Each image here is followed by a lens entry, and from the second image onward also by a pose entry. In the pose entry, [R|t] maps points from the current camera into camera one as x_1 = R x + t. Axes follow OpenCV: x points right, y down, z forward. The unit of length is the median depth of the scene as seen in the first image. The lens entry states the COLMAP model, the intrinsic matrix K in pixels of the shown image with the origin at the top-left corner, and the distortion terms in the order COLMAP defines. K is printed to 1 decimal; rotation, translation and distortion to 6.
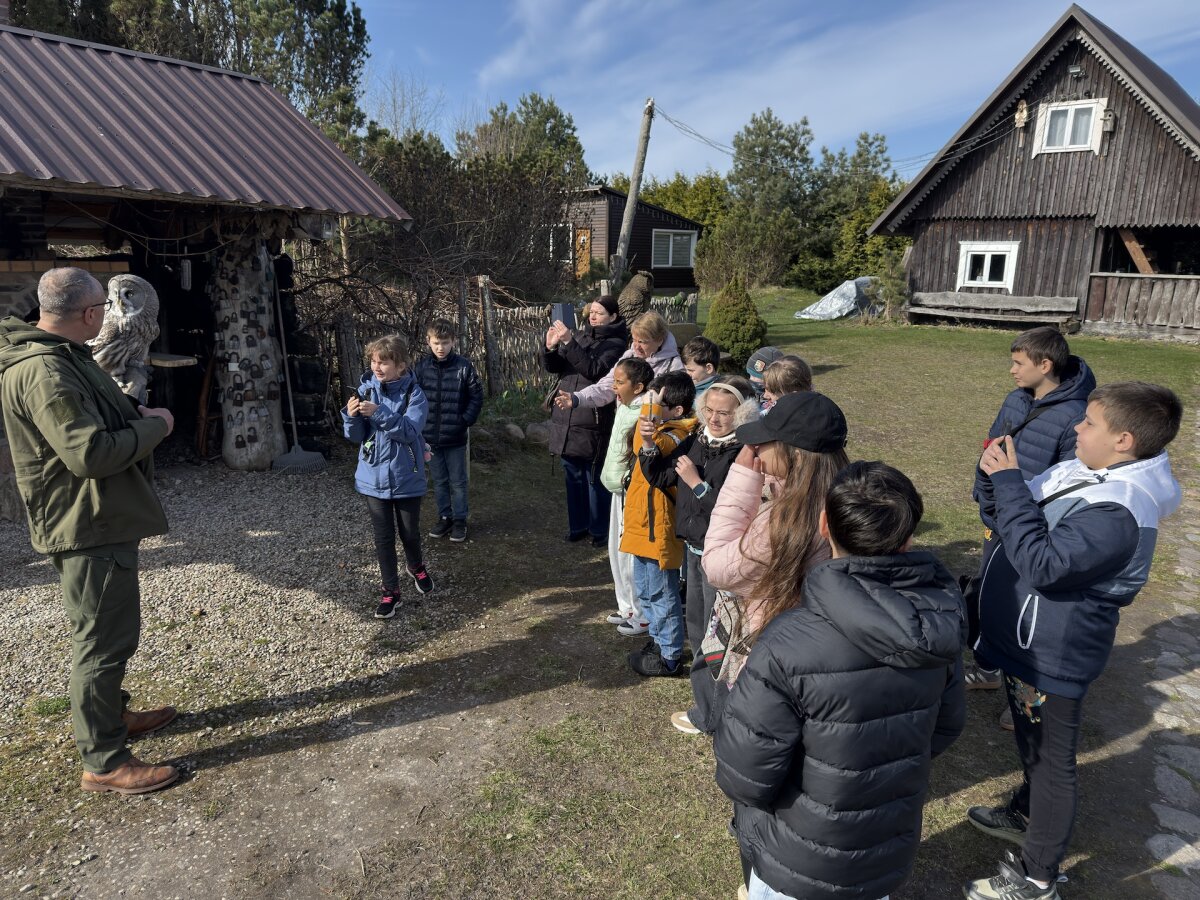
lens RADIAL K [[857.0, 0, 599.1], [0, 857.0, 454.2], [0, 0, 1]] dist [0.027719, -0.035439]
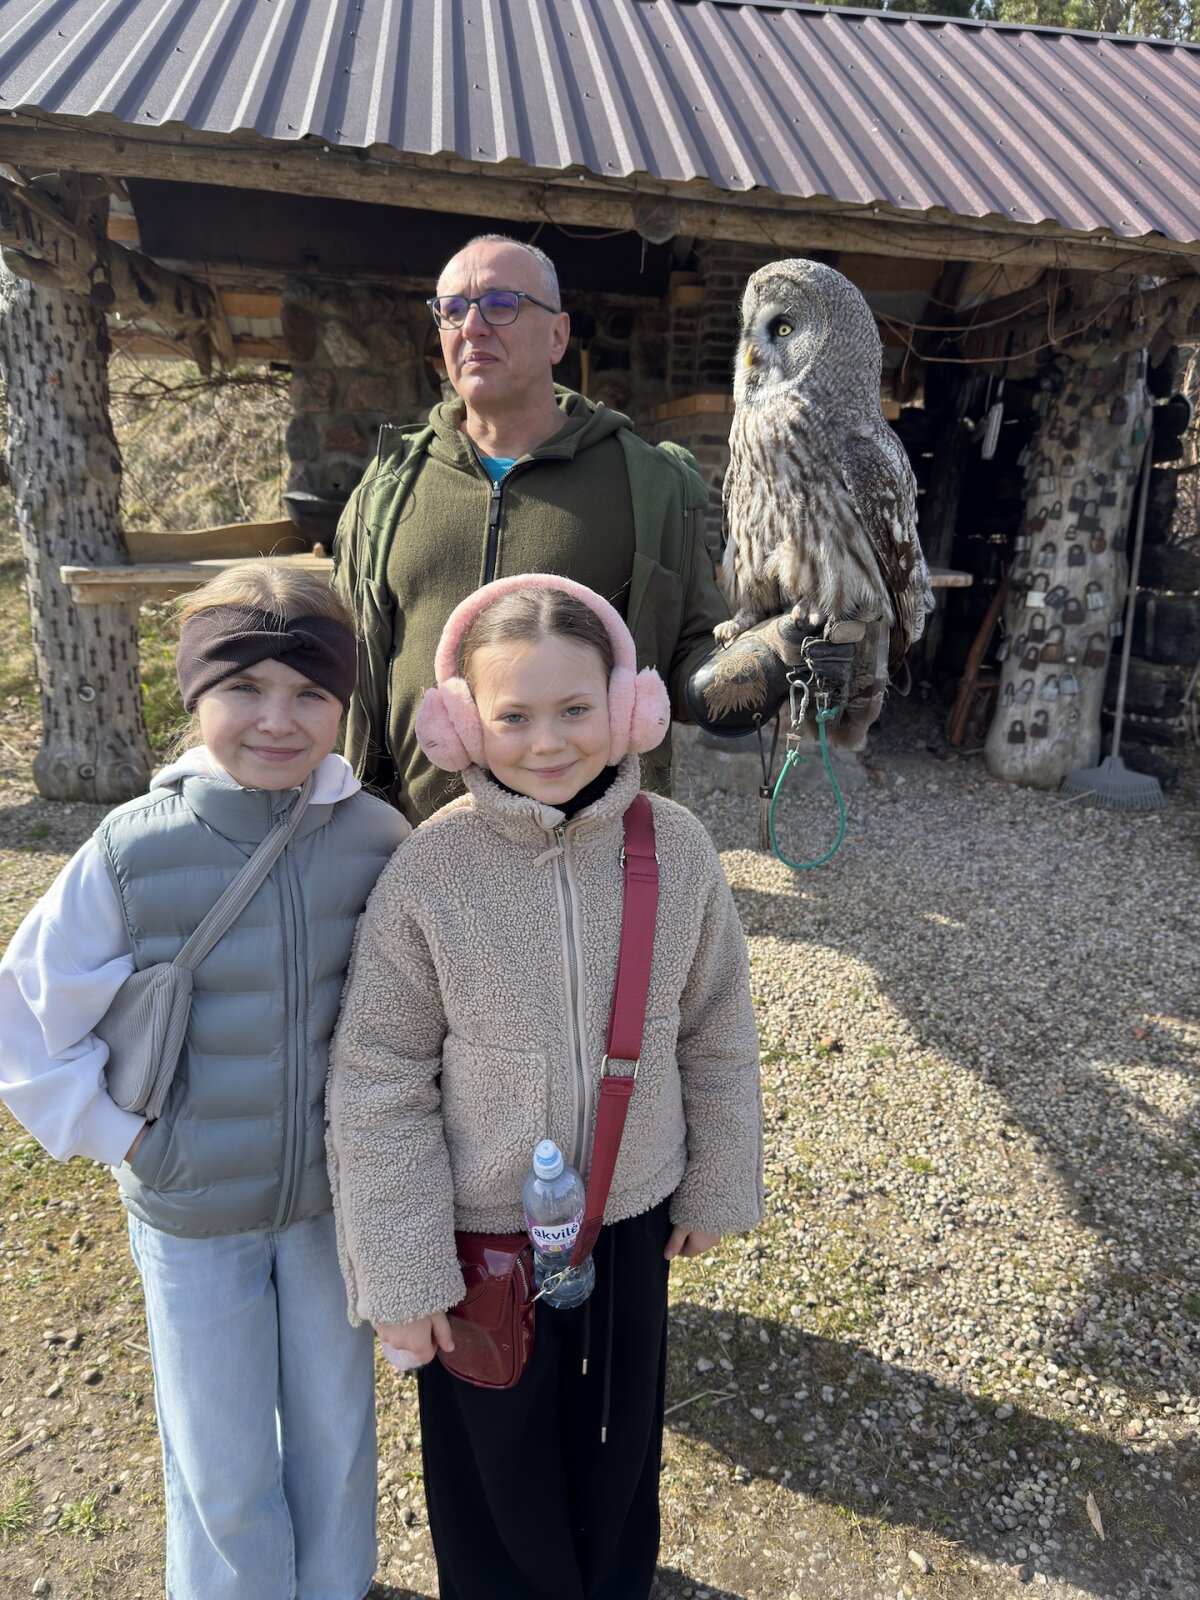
lens RADIAL K [[1142.7, 0, 594.9], [0, 1142.7, 799.2], [0, 0, 1]] dist [0.027719, -0.035439]
pose [[0.694027, 0.211640, -0.688138, -0.044017], [-0.181178, 0.976398, 0.117568, -0.005371], [0.696779, 0.043080, 0.715991, 0.145840]]
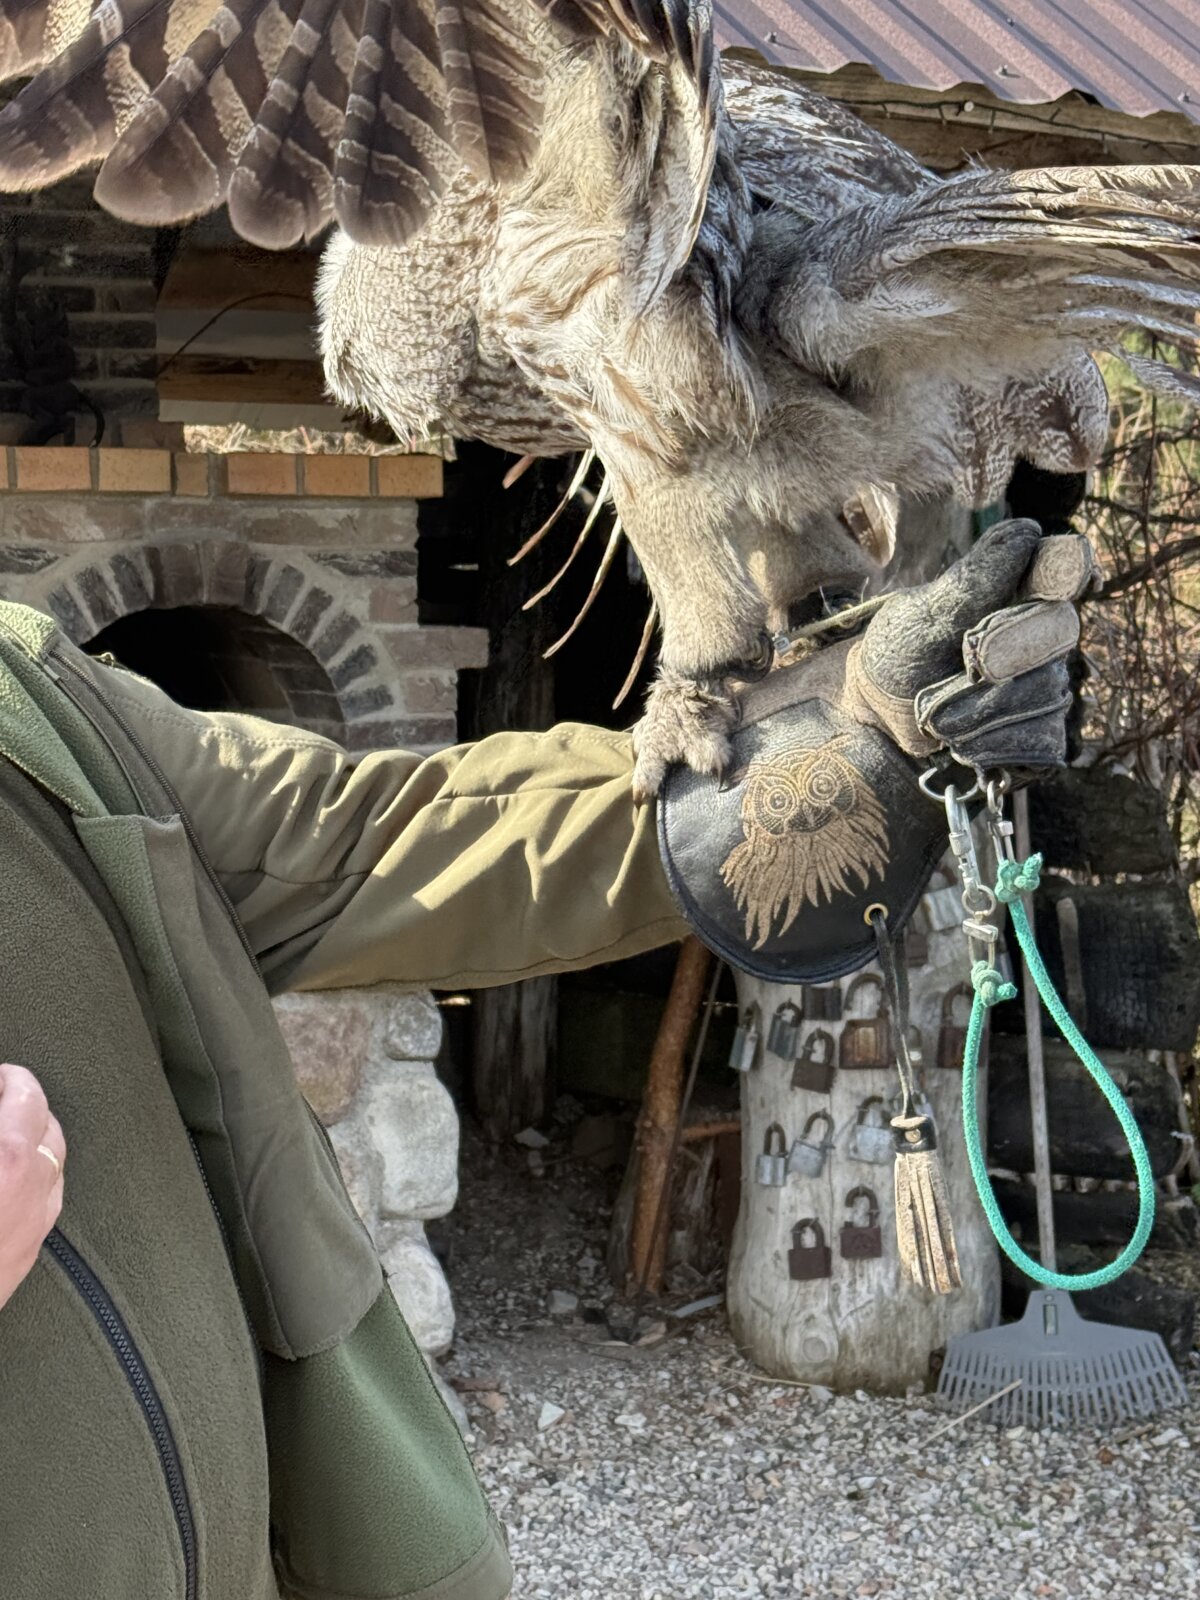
lens RADIAL K [[3101.5, 0, 593.4], [0, 3101.5, 804.3], [0, 0, 1]] dist [0.176459, 0.000000]
pose [[0.909447, 0.017541, -0.415450, -0.075290], [-0.078570, 0.988361, -0.130265, -0.010715], [0.408330, 0.151111, 0.900240, 0.130118]]
